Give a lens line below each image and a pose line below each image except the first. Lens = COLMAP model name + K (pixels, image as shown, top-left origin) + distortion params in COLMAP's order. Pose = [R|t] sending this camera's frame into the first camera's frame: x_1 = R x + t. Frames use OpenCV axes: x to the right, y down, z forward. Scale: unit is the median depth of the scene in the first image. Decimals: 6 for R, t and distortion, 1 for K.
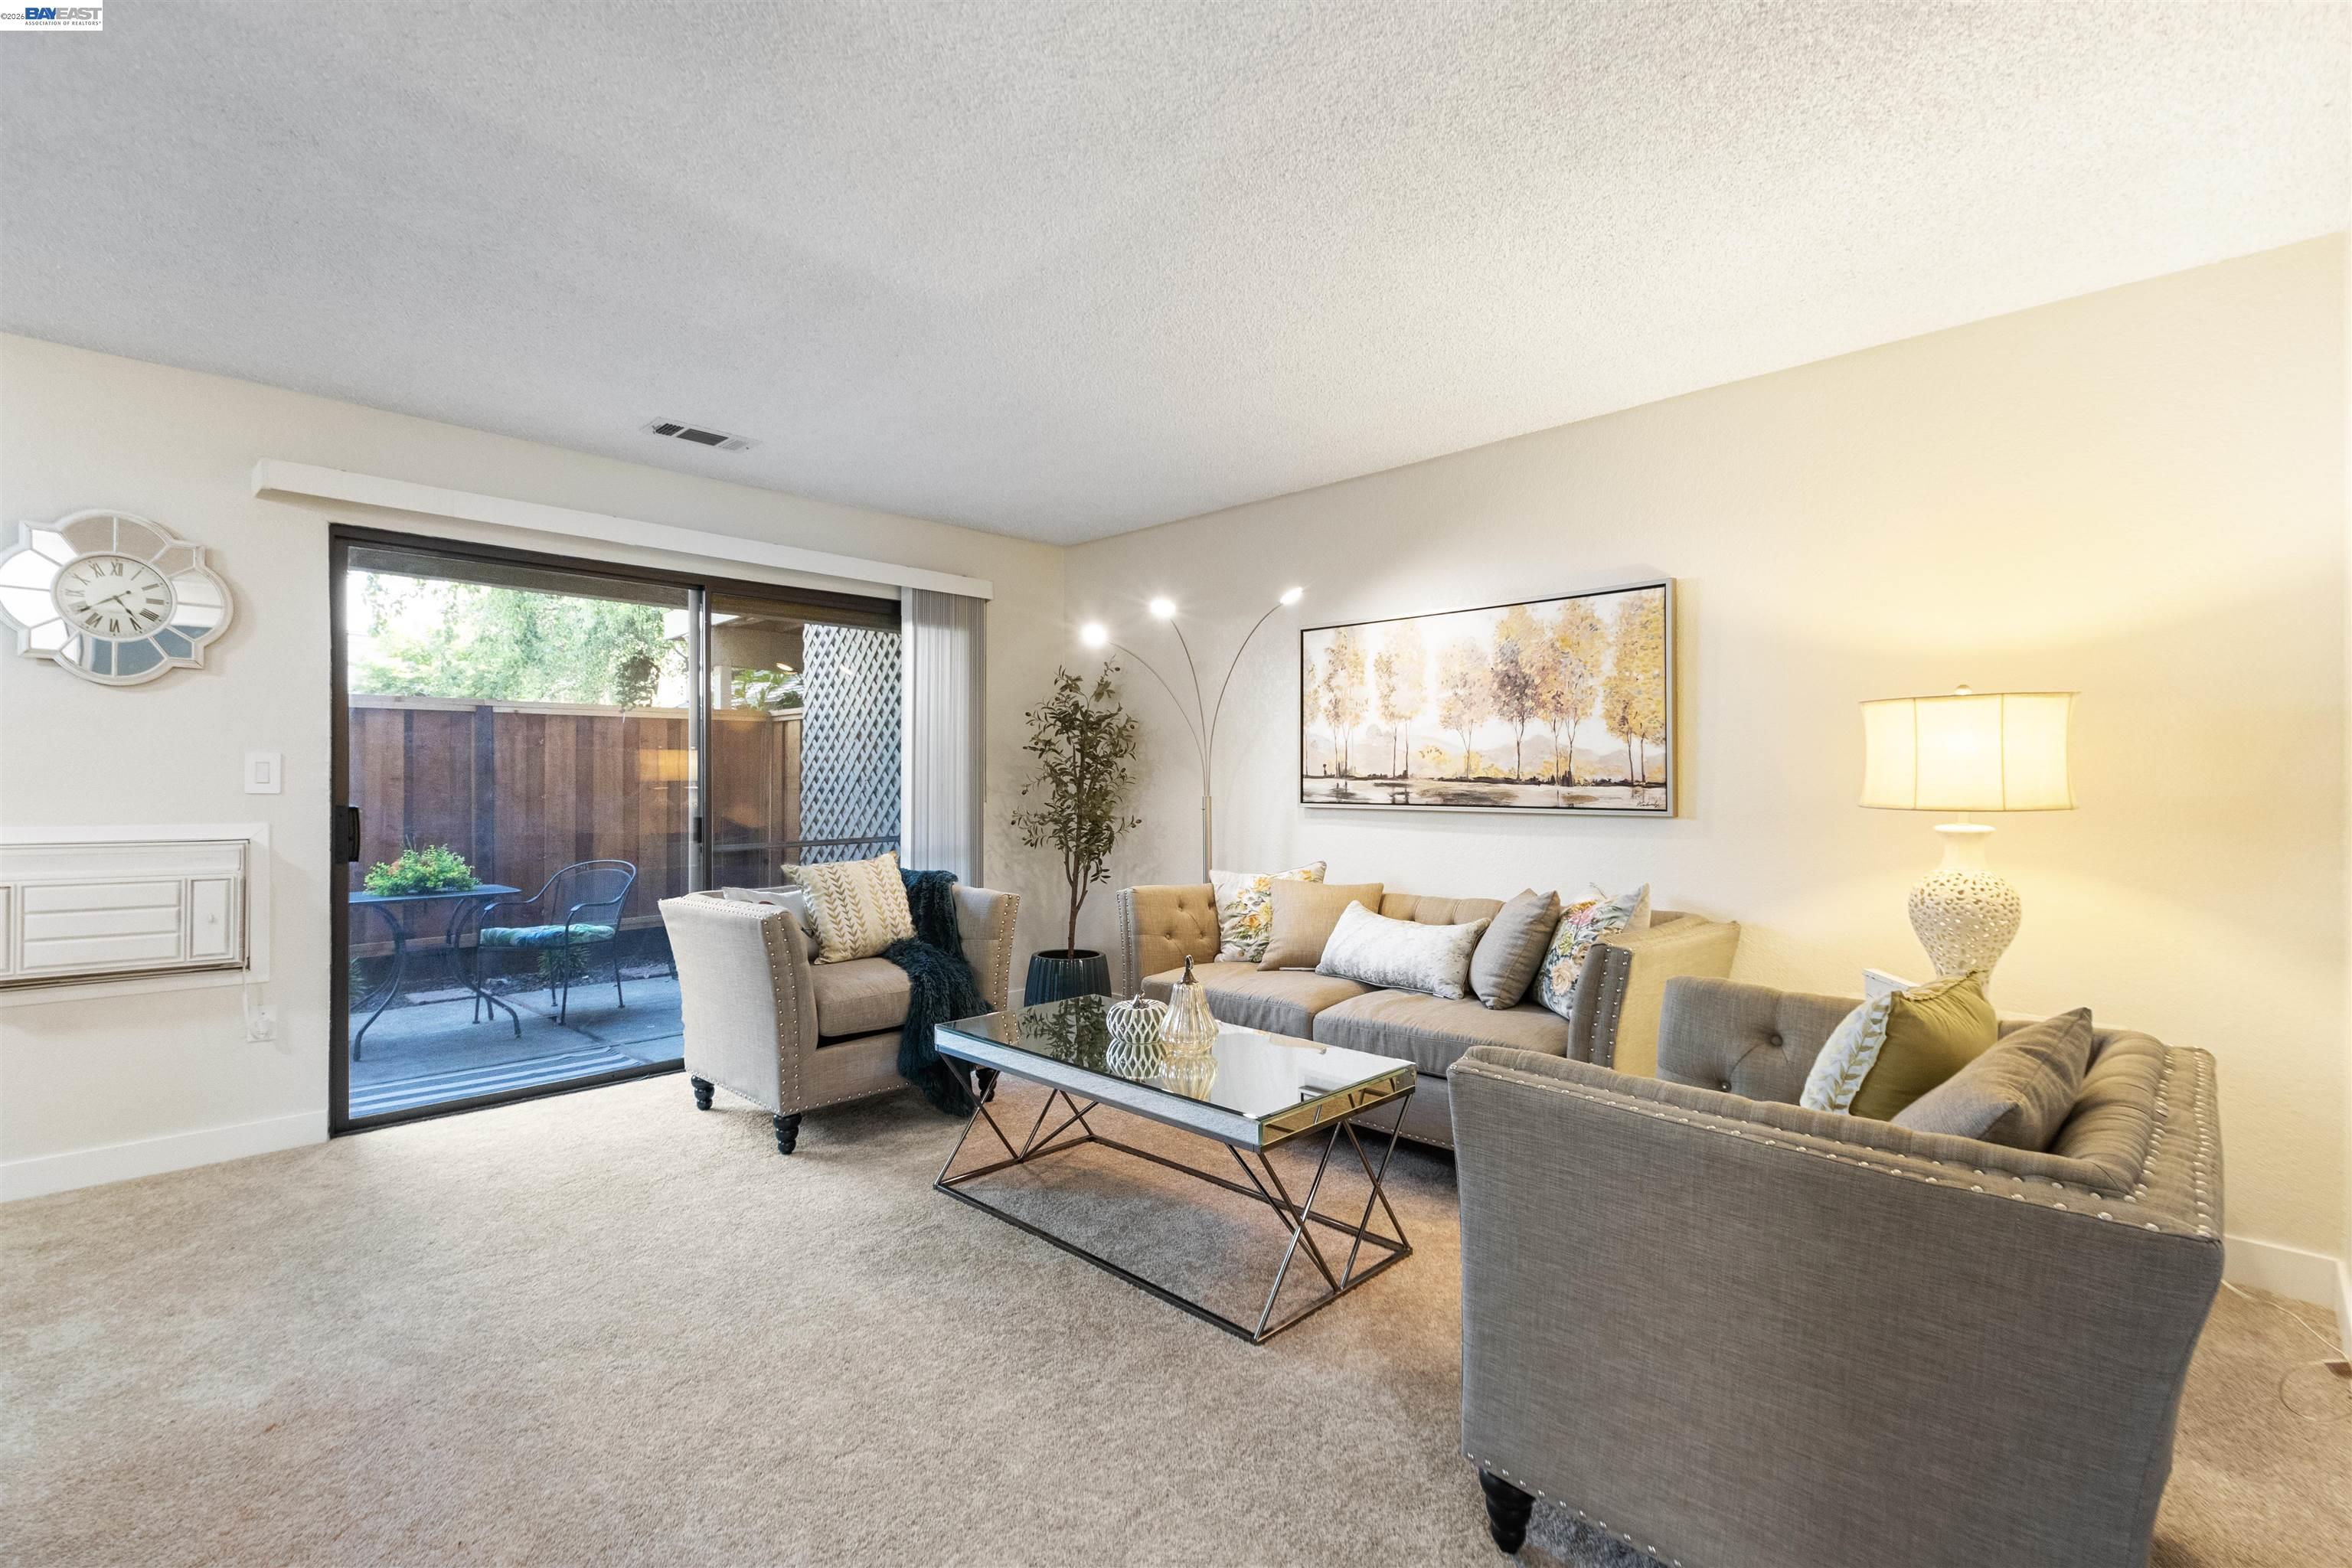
lens RADIAL K [[1044.3, 0, 1183.8], [0, 1044.3, 782.9], [0, 0, 1]] dist [-0.011865, 0.001251]
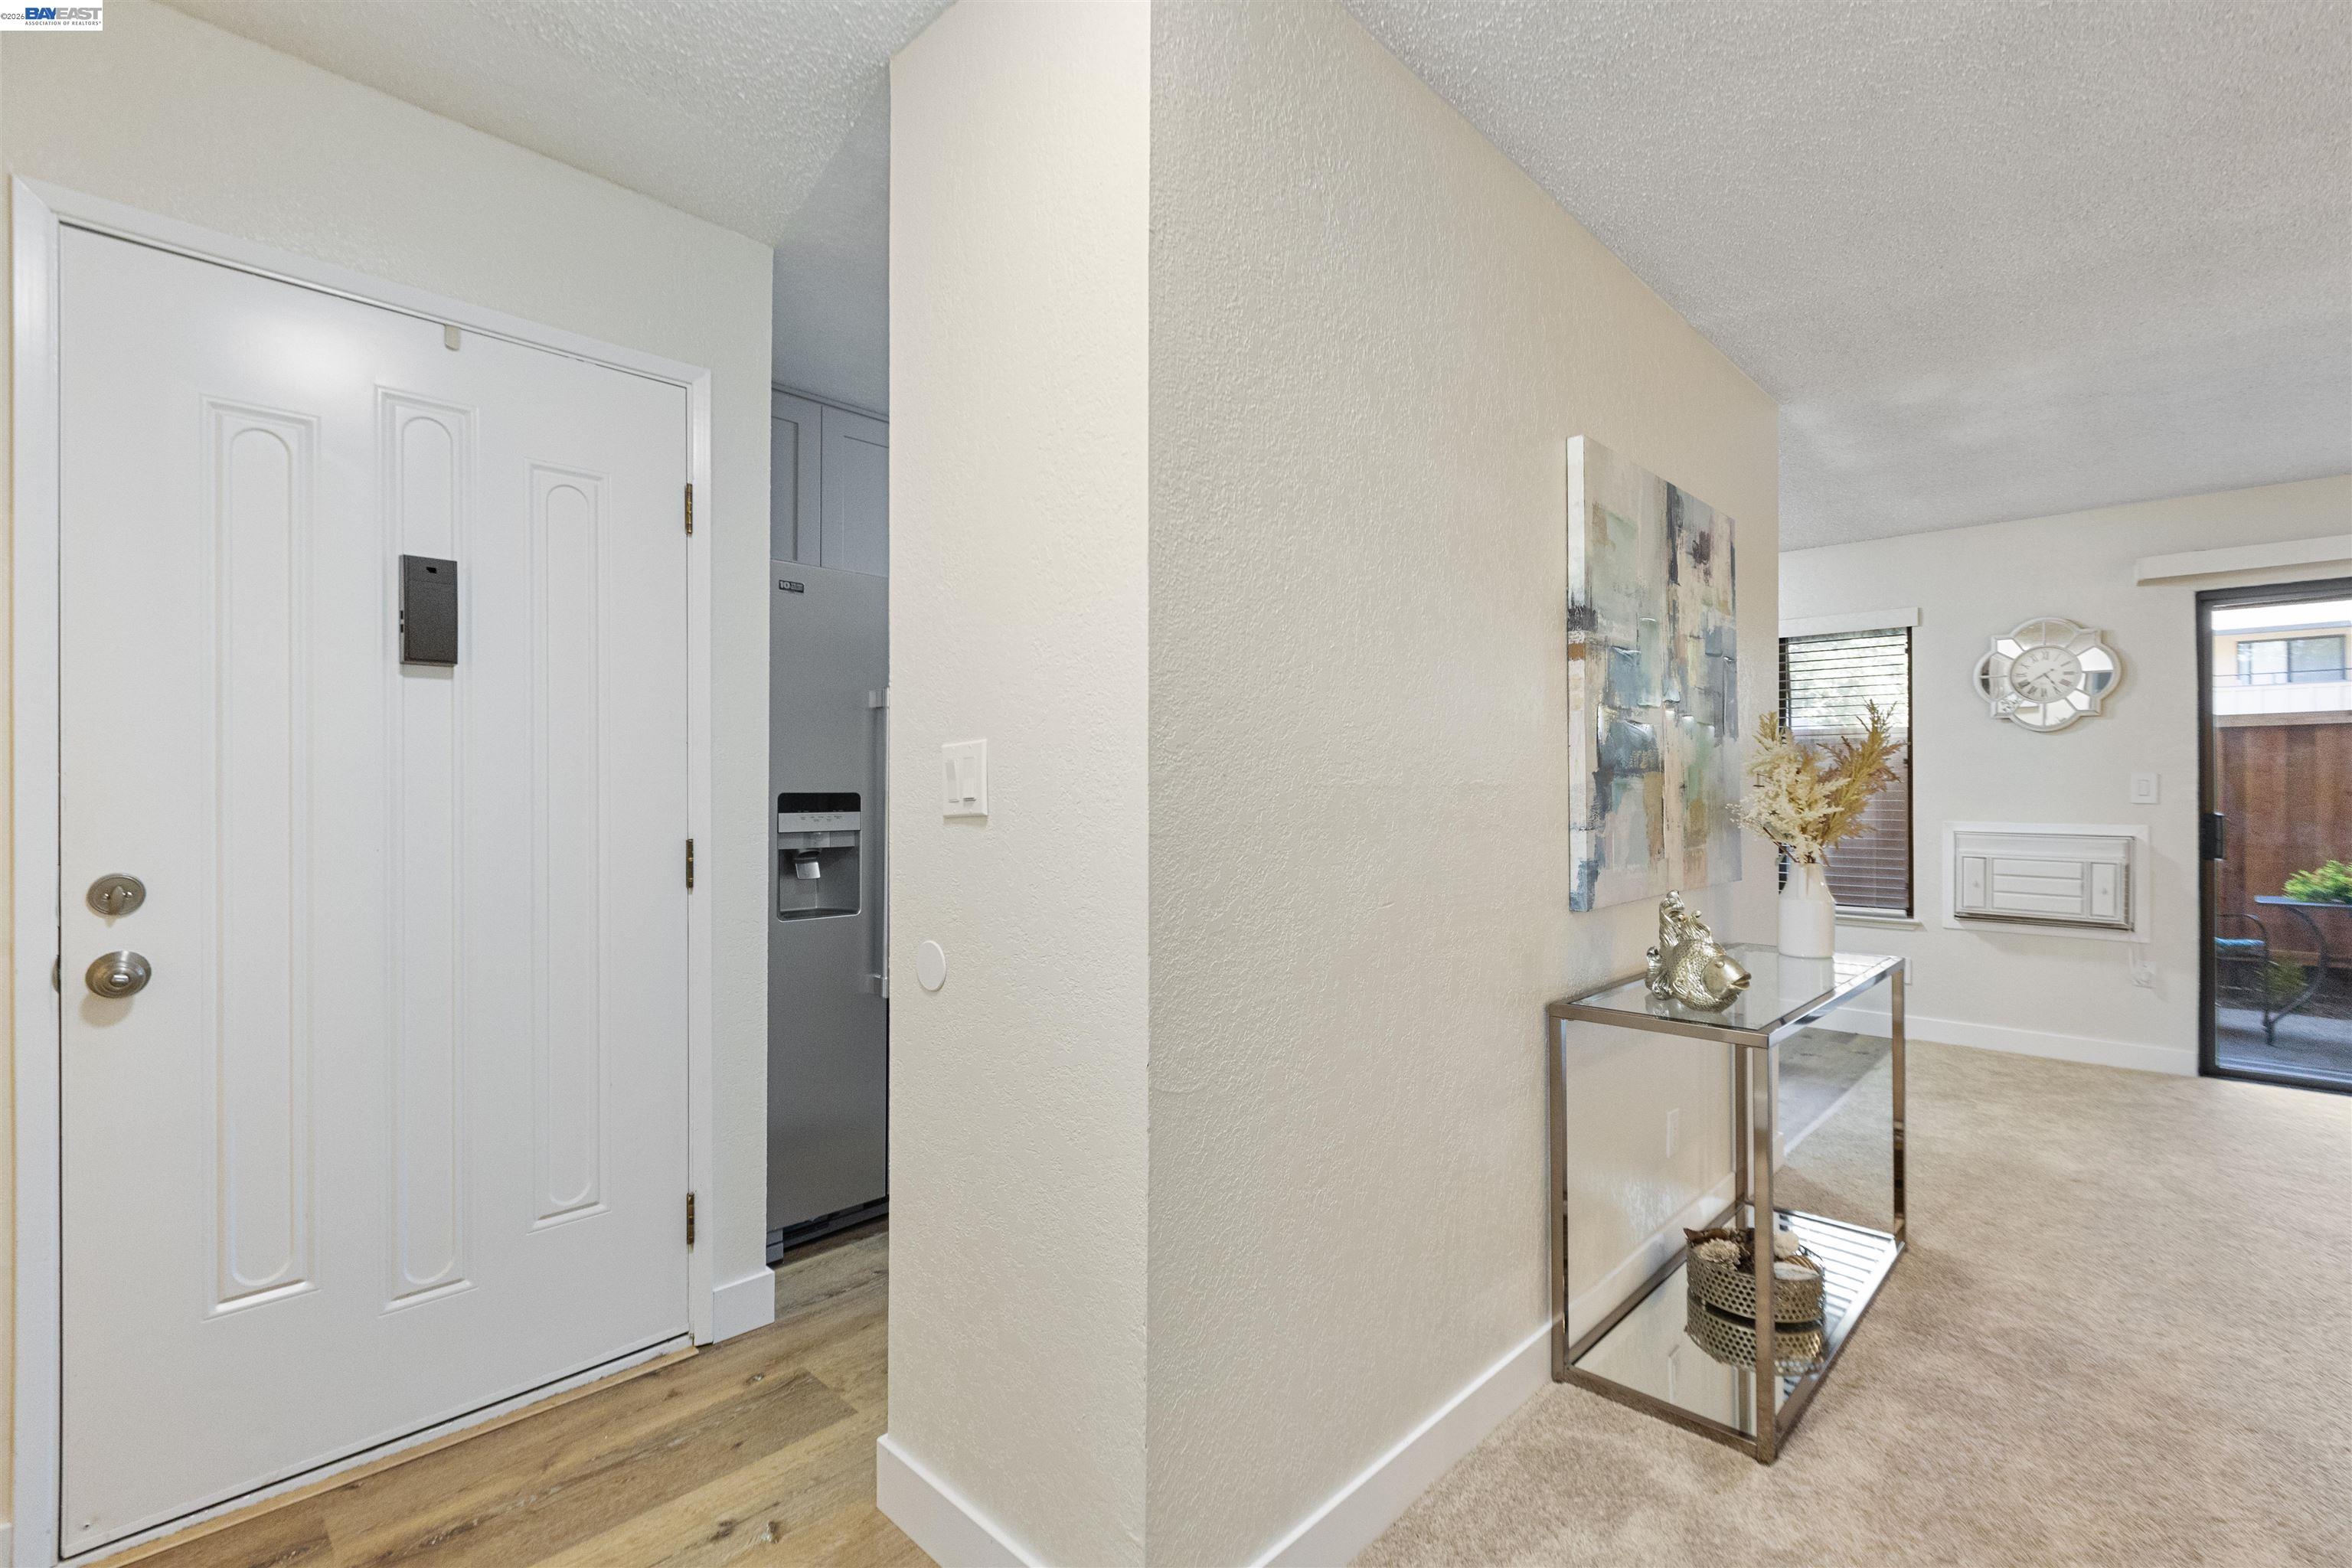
lens RADIAL K [[1044.3, 0, 1183.8], [0, 1044.3, 782.9], [0, 0, 1]] dist [-0.011865, 0.001251]
pose [[0.007792, -0.011726, -0.999901, 0.468742], [-0.002032, 0.999929, -0.011742, 0.001738], [0.999968, 0.002124, 0.007767, -0.274998]]
